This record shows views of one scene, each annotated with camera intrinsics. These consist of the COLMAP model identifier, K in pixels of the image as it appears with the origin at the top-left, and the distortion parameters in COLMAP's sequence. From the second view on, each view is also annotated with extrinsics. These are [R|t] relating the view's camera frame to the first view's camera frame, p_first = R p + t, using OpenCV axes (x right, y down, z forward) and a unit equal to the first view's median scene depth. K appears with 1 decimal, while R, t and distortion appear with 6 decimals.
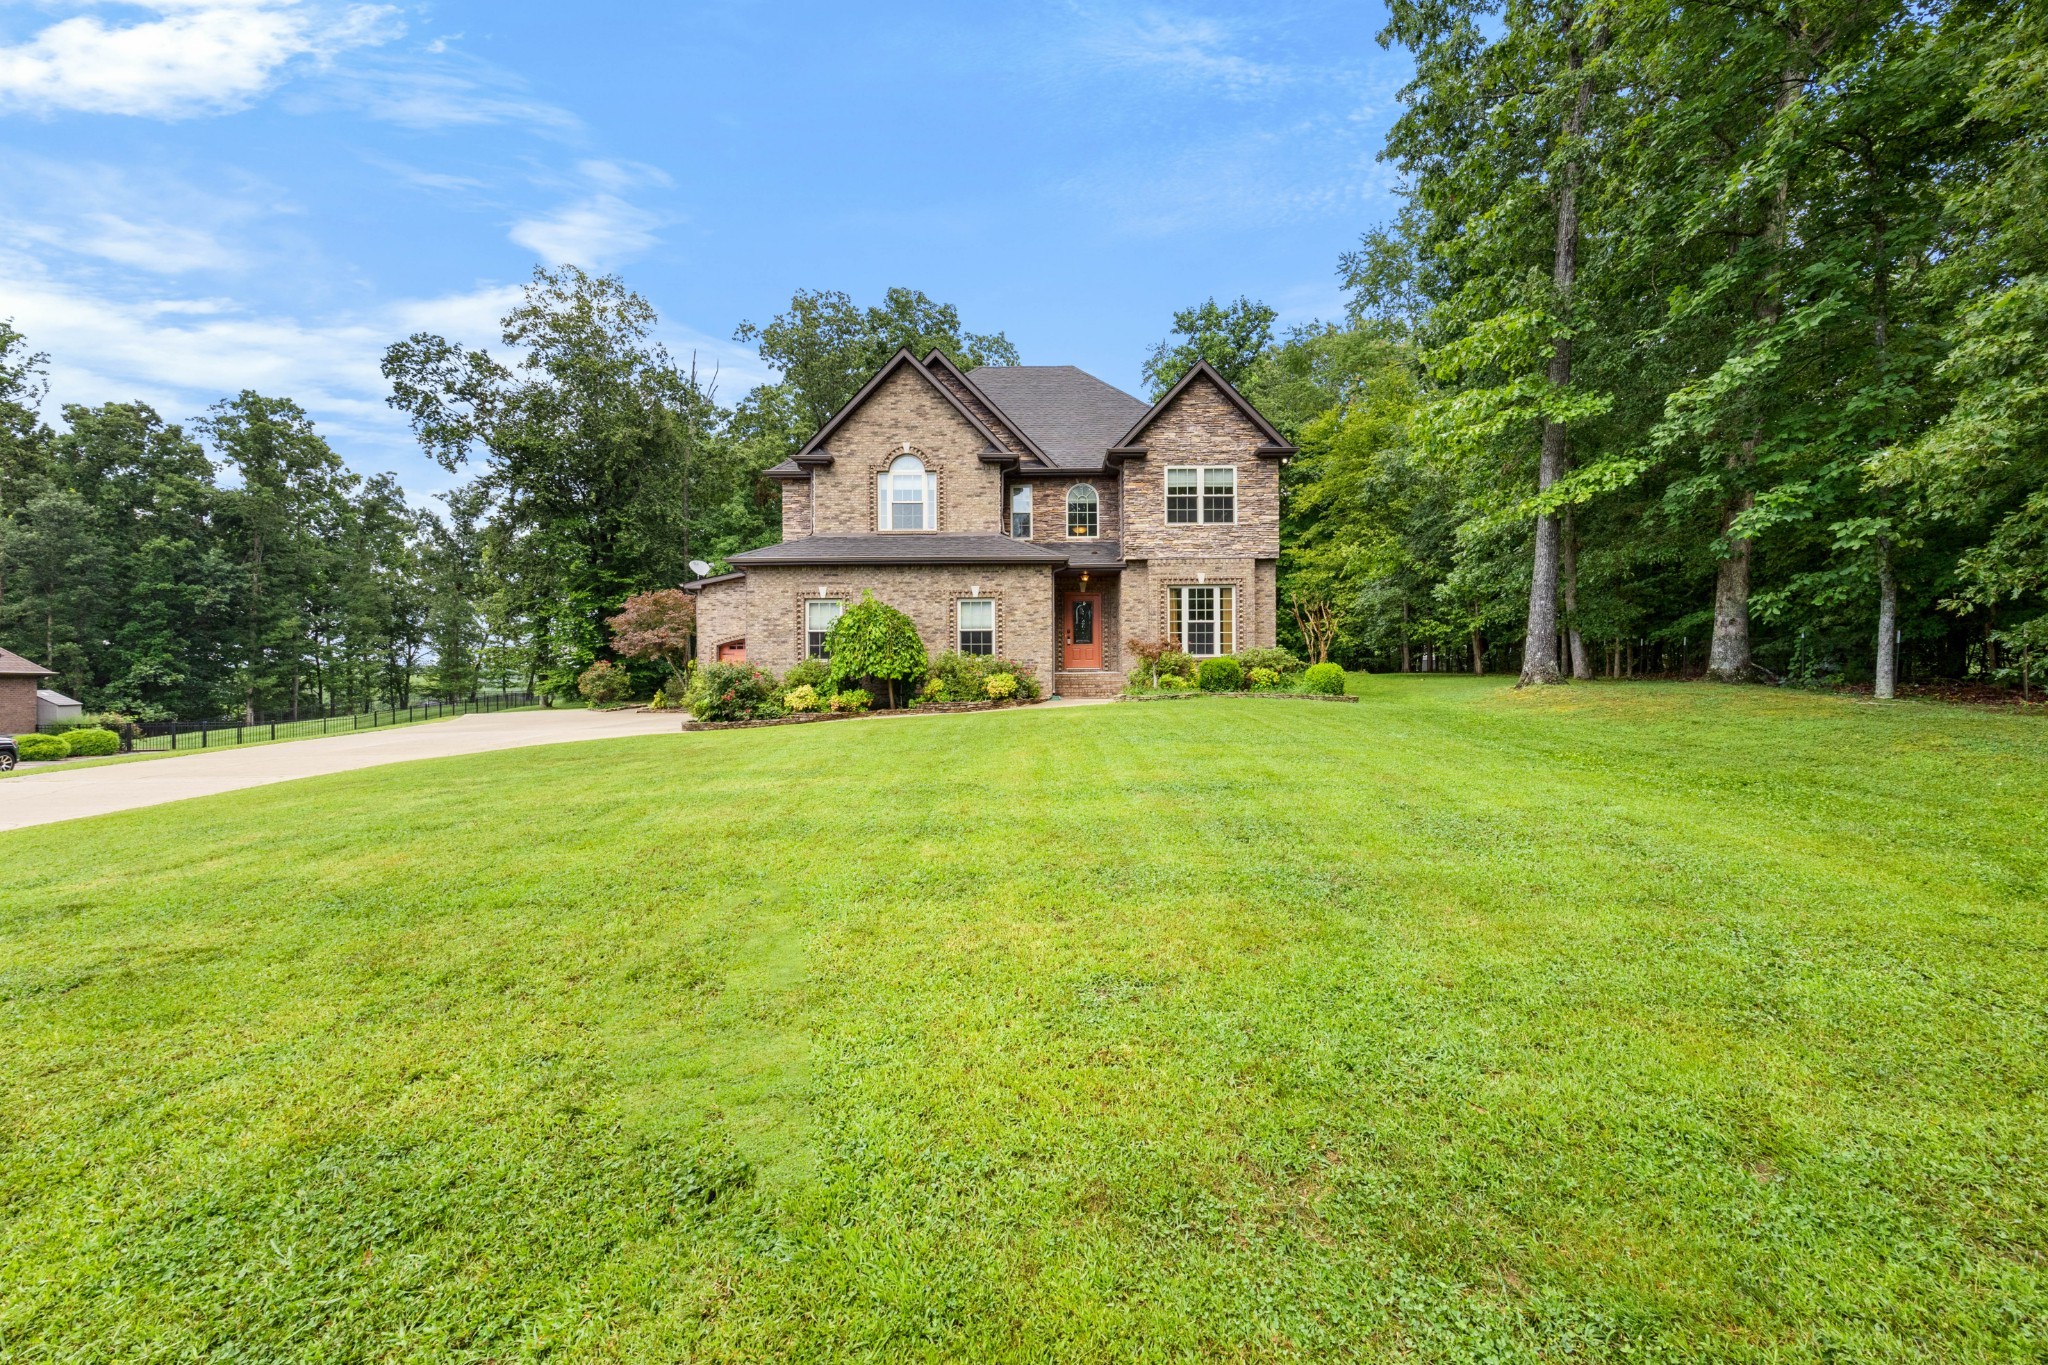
lens RADIAL K [[777.8, 0, 1052.6], [0, 777.8, 661.8], [0, 0, 1]] dist [-0.002360, -0.000378]
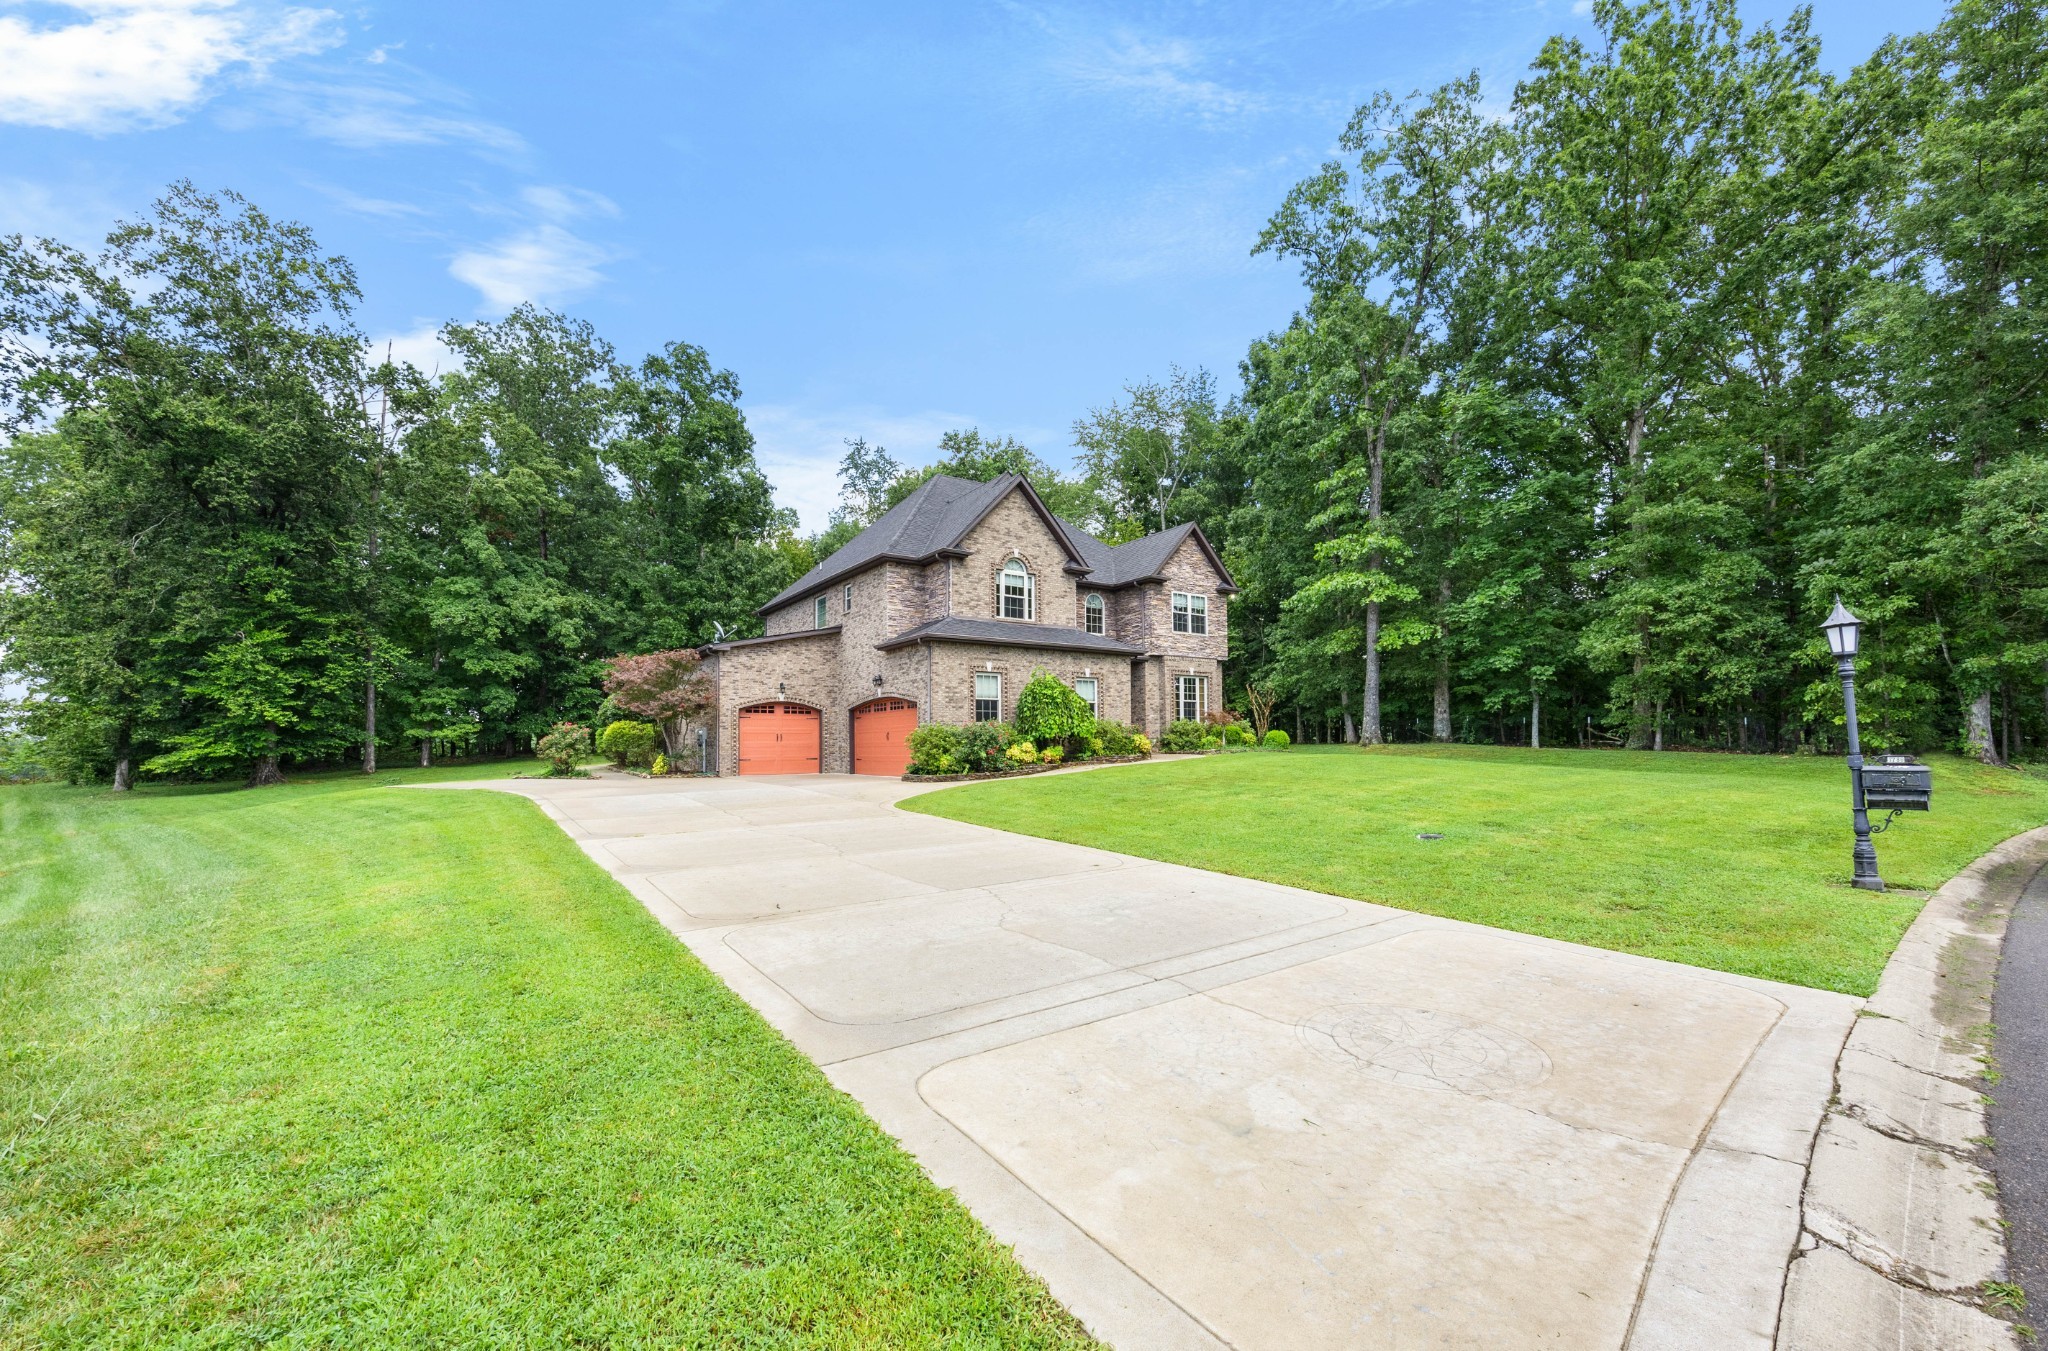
lens RADIAL K [[792.9, 0, 1024.0], [0, 792.9, 675.5], [0, 0, 1]] dist [-0.001119, -0.000032]
pose [[0.832797, 0.050668, 0.551255, -0.867914], [-0.004623, 0.996404, -0.084599, 0.025651], [-0.553560, 0.067905, 0.830037, -0.041120]]
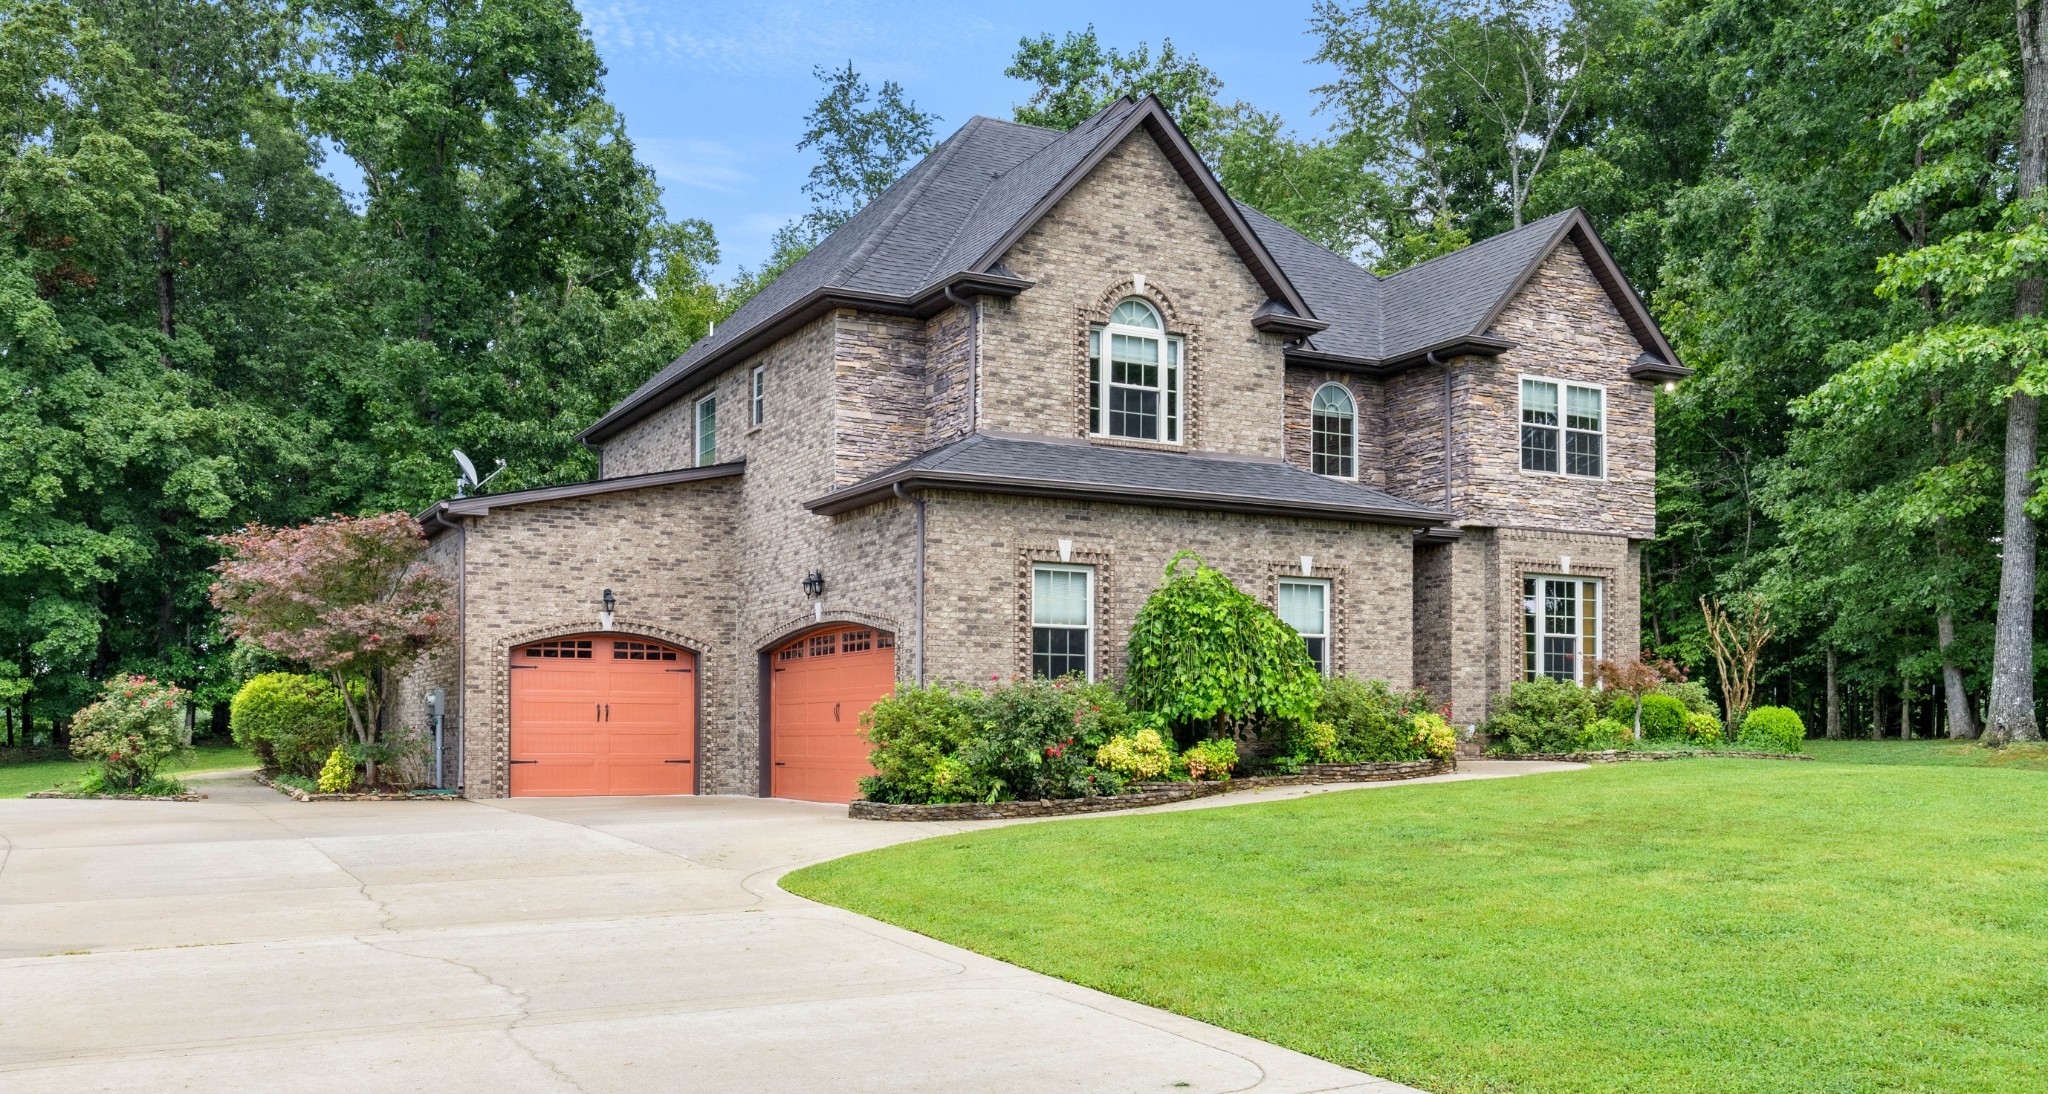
lens RADIAL K [[1666.2, 0, 1051.5], [0, 1666.2, 650.4], [0, 0, 1]] dist [-0.003060, -0.000196]
pose [[0.887733, 0.034189, 0.459088, -0.752655], [-0.014620, 0.998829, -0.046115, 0.024683], [-0.460127, 0.034226, 0.887193, 0.037347]]
